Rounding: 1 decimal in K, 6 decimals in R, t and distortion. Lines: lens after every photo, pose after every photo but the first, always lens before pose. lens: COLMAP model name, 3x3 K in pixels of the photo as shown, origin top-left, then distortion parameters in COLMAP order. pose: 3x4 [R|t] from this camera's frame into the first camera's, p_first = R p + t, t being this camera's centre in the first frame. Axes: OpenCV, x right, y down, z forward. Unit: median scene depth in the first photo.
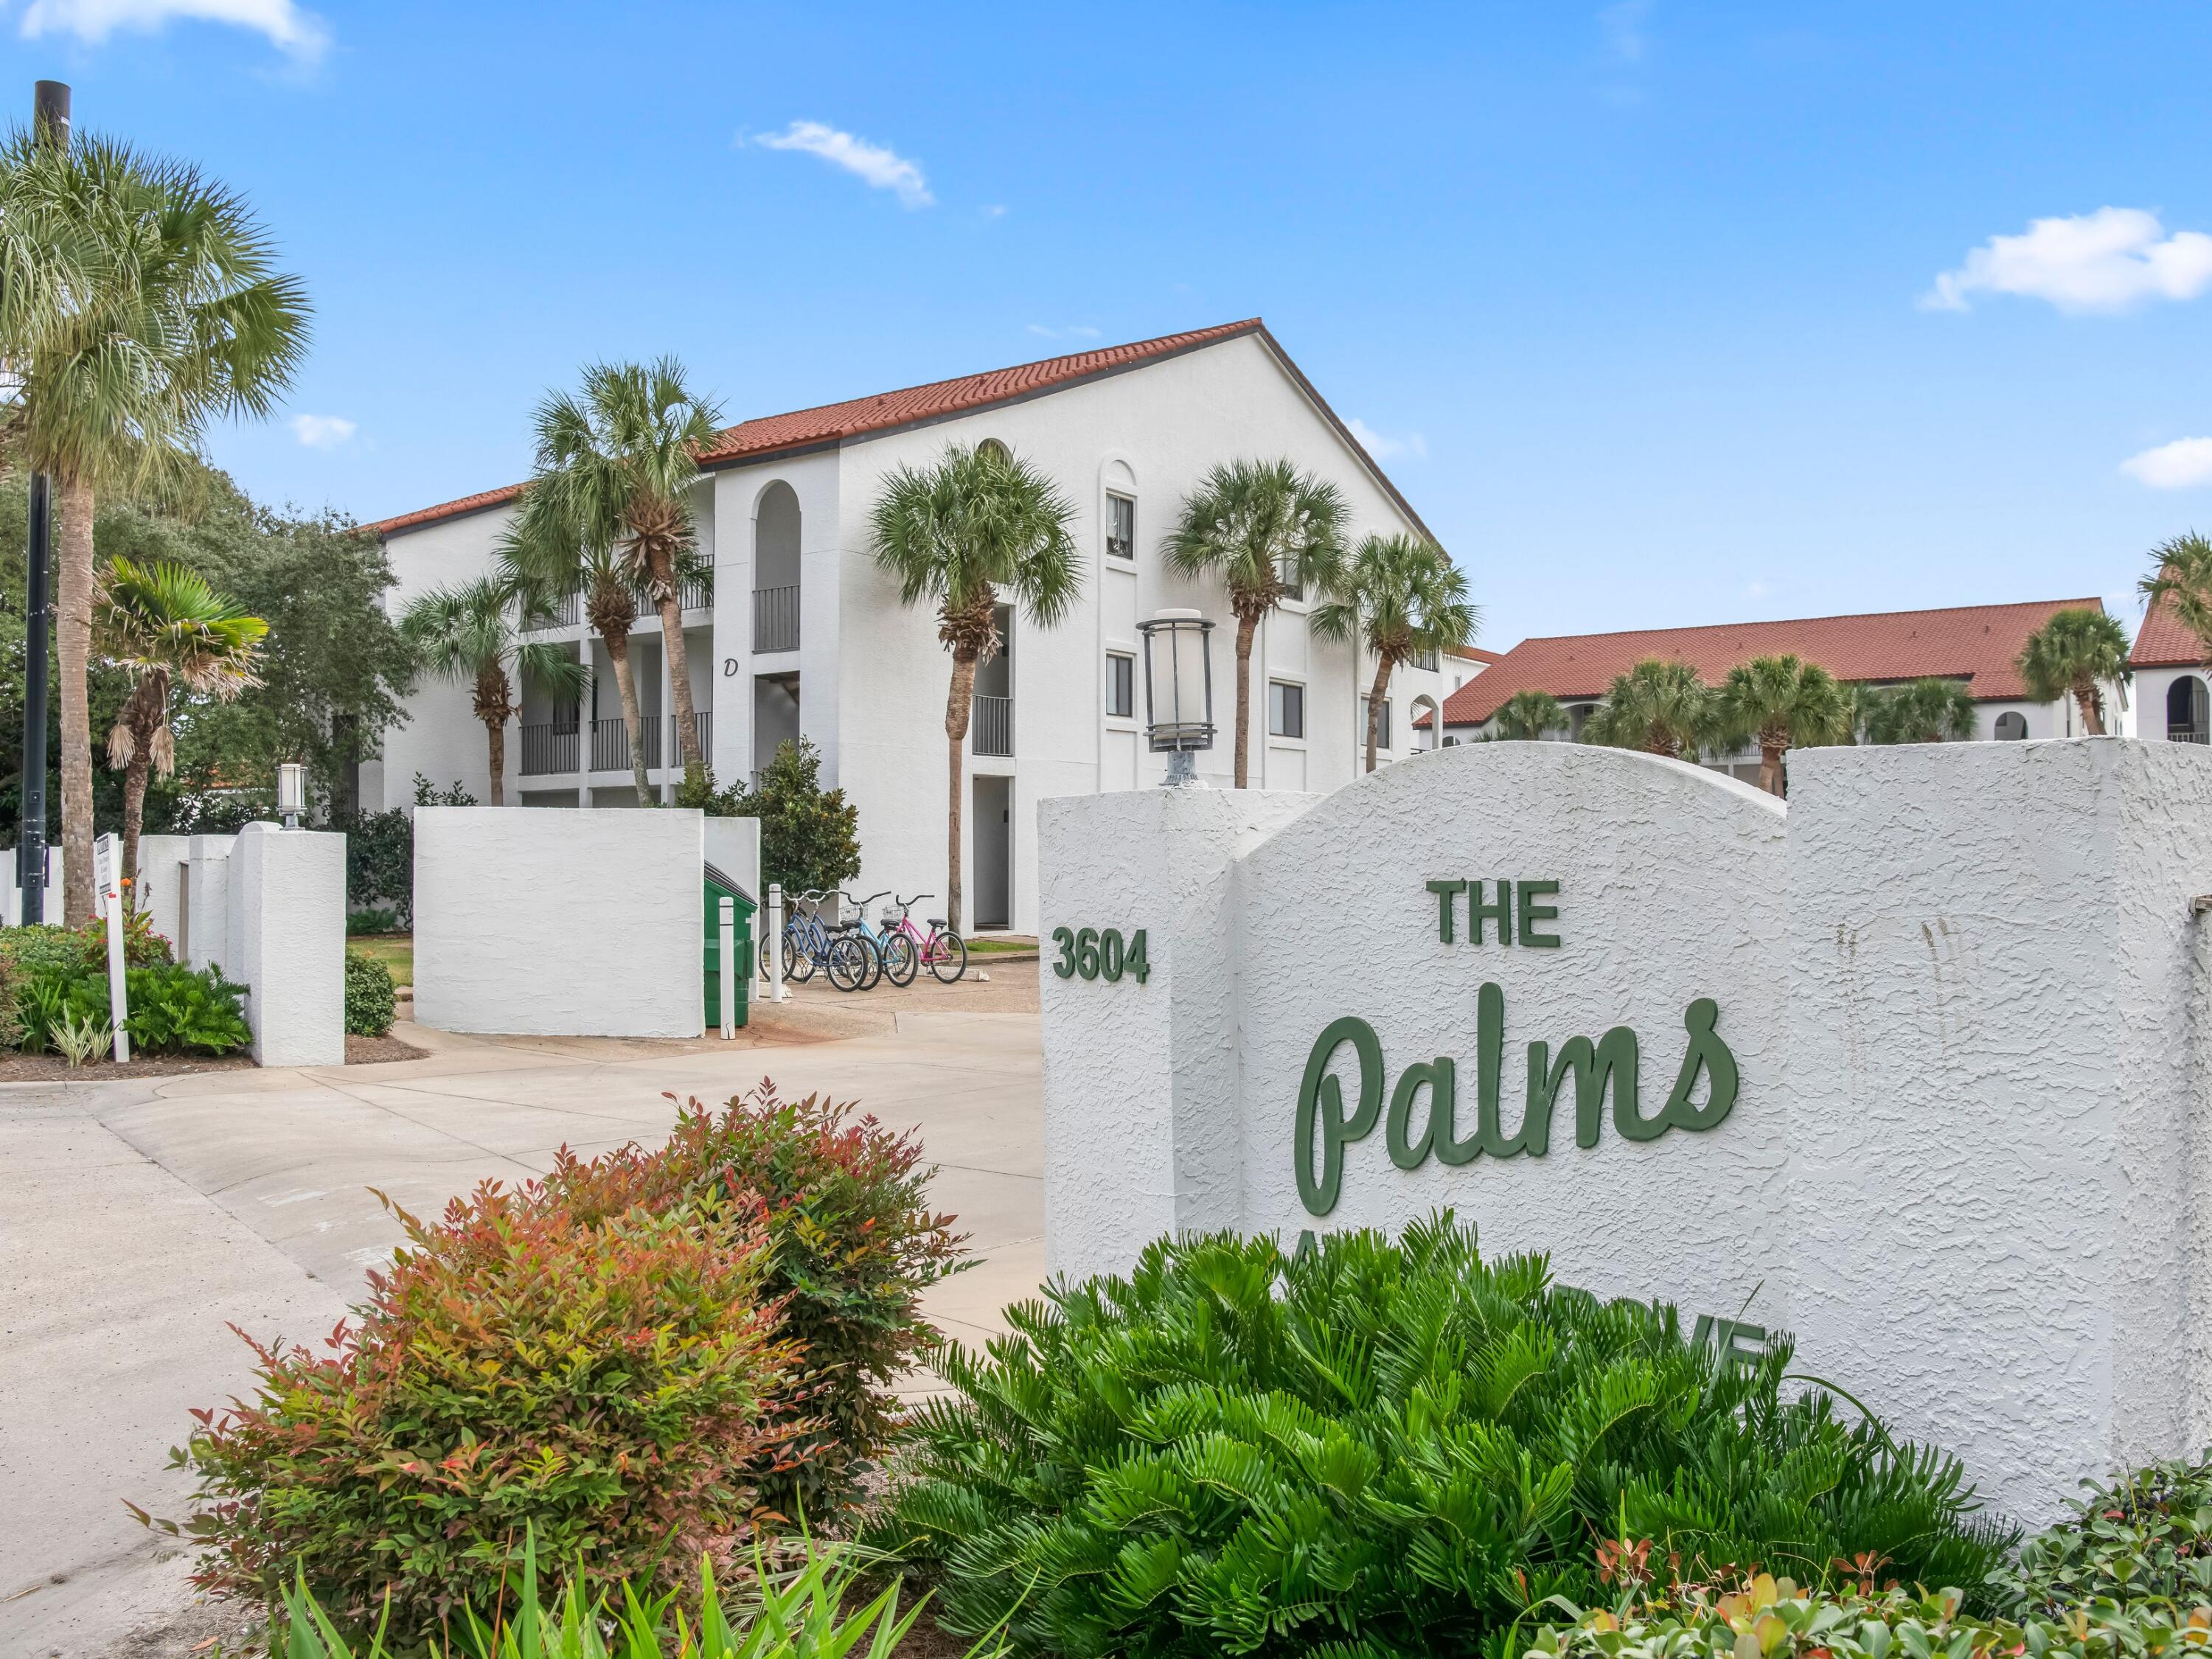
lens RADIAL K [[1669.1, 0, 1106.0], [0, 1669.1, 829.5], [0, 0, 1]] dist [-0.107351, 0.000242]
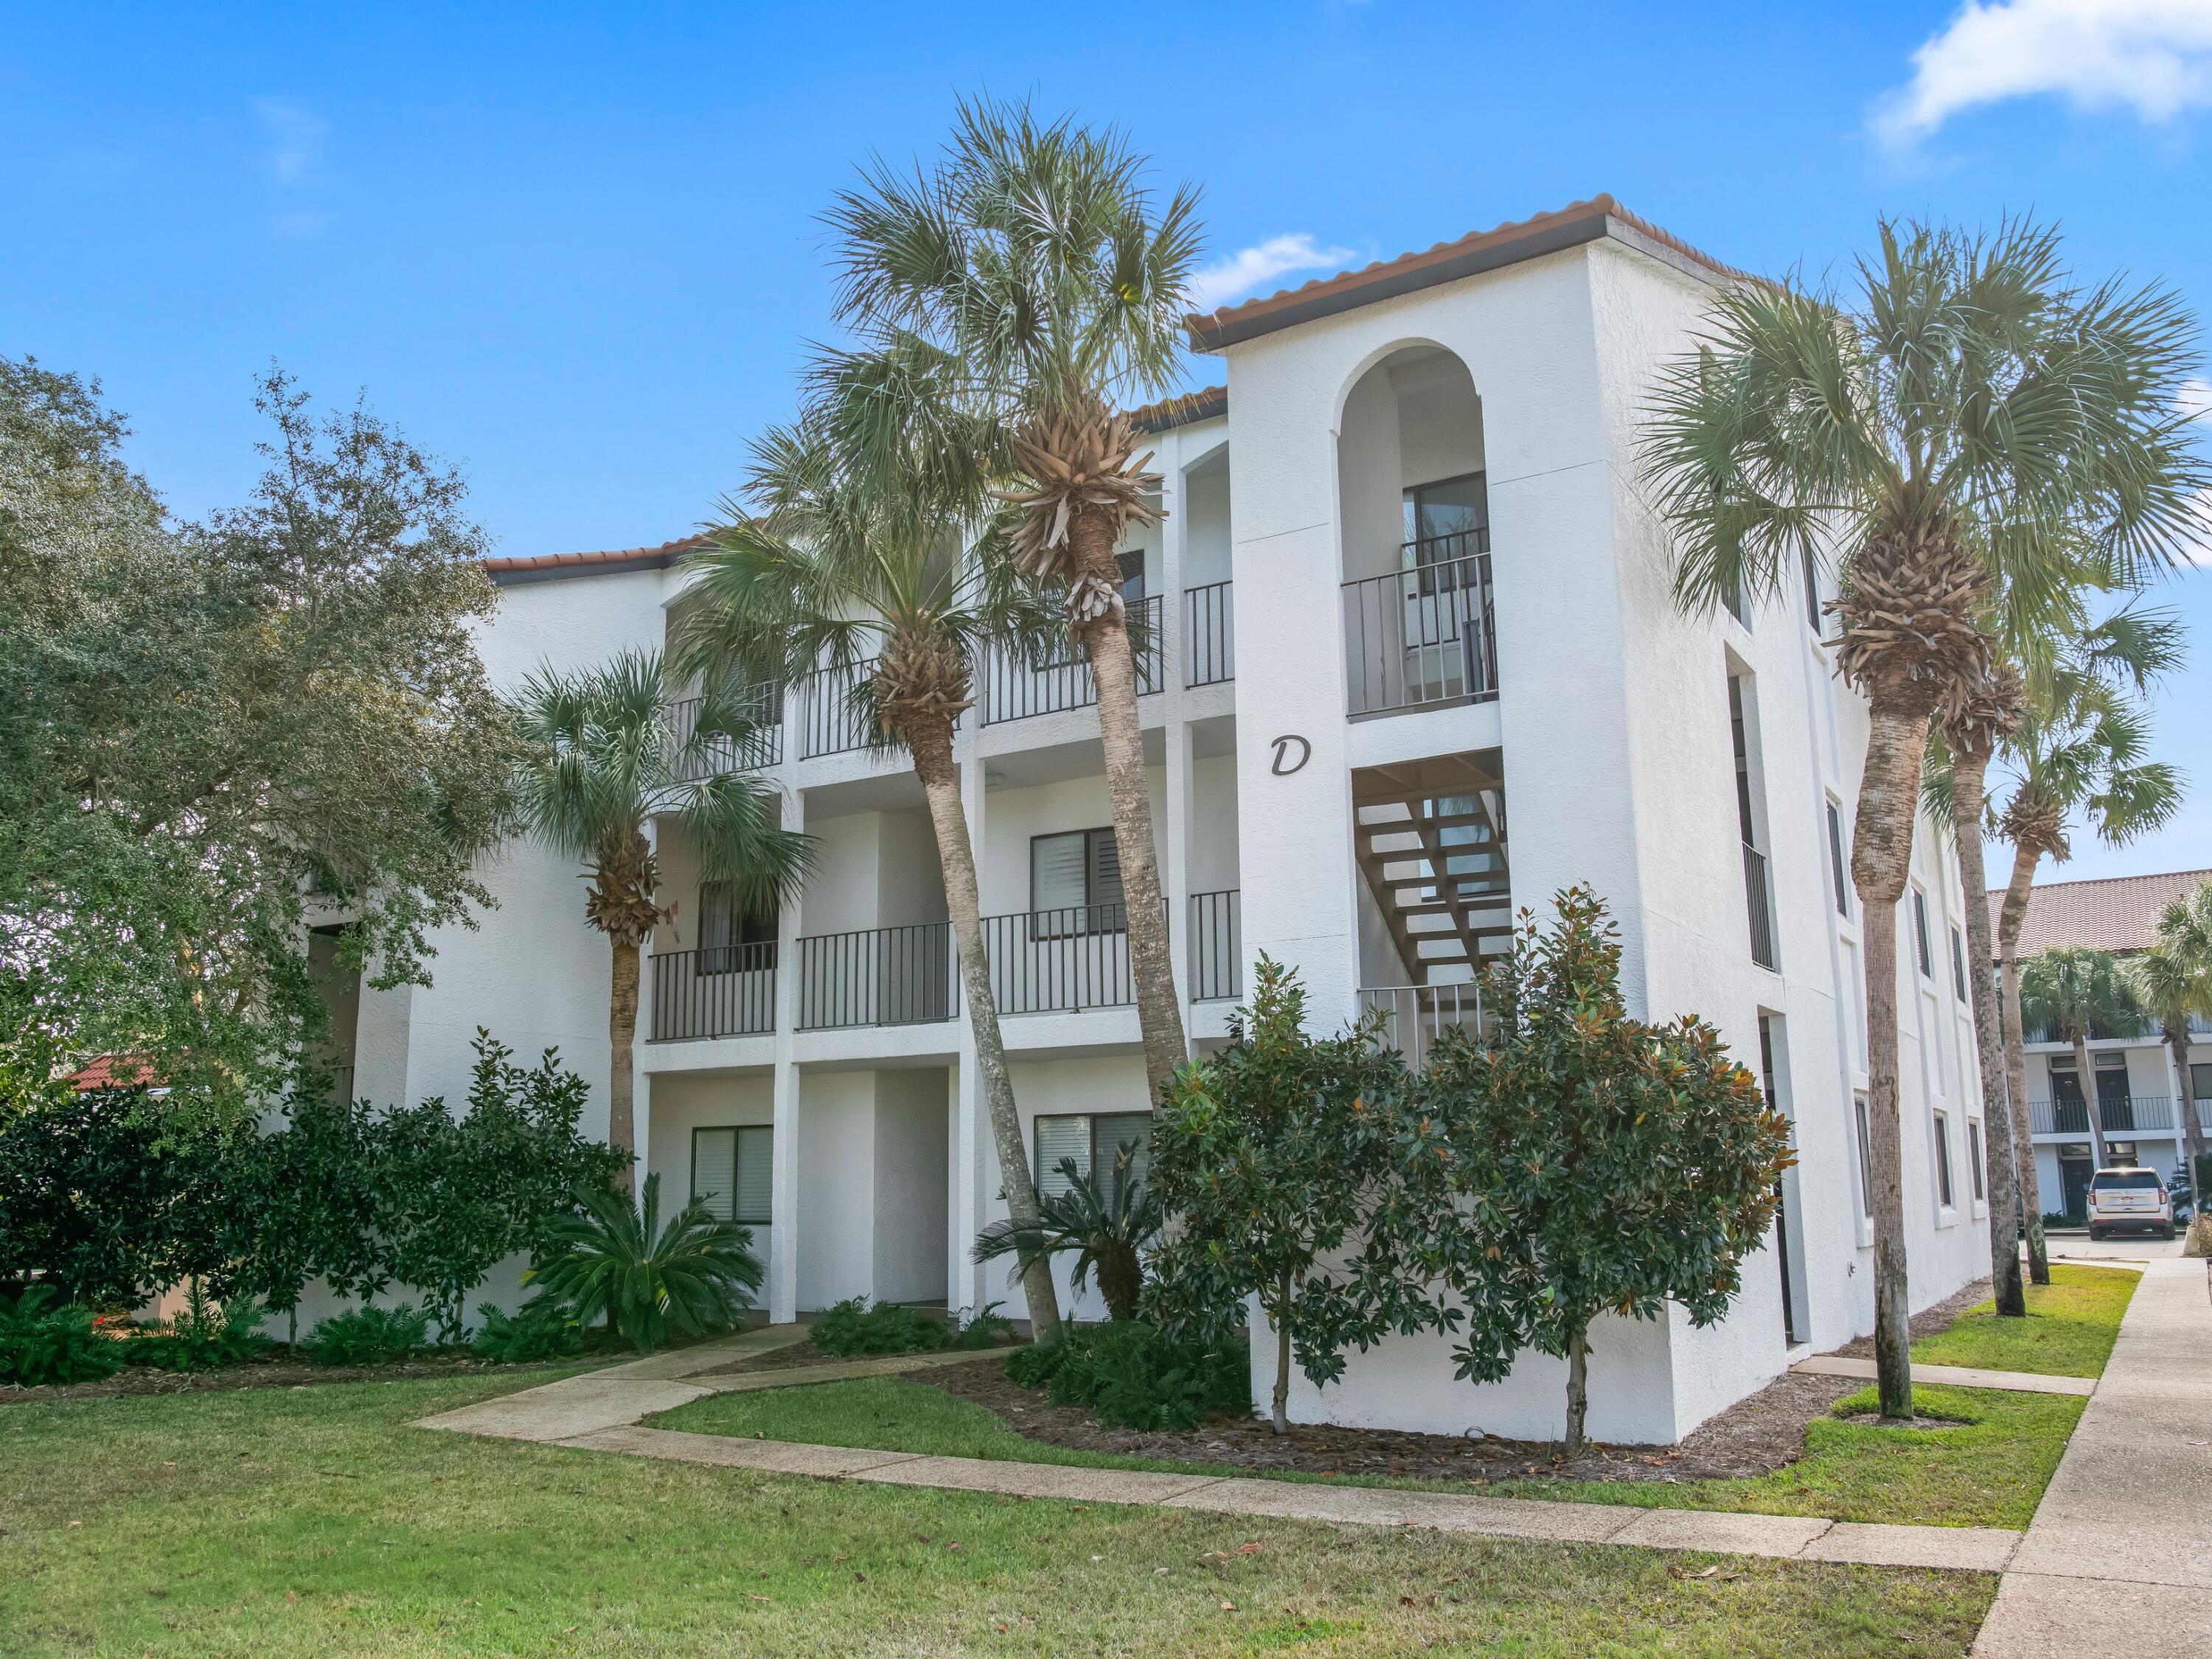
lens RADIAL K [[1669.1, 0, 1106.0], [0, 1669.1, 829.5], [0, 0, 1]] dist [-0.107351, 0.000242]
pose [[0.999246, -0.004791, 0.038528, -0.251632], [0.012181, 0.980939, -0.193935, 0.005442], [-0.036865, 0.194258, 0.980258, 0.495728]]
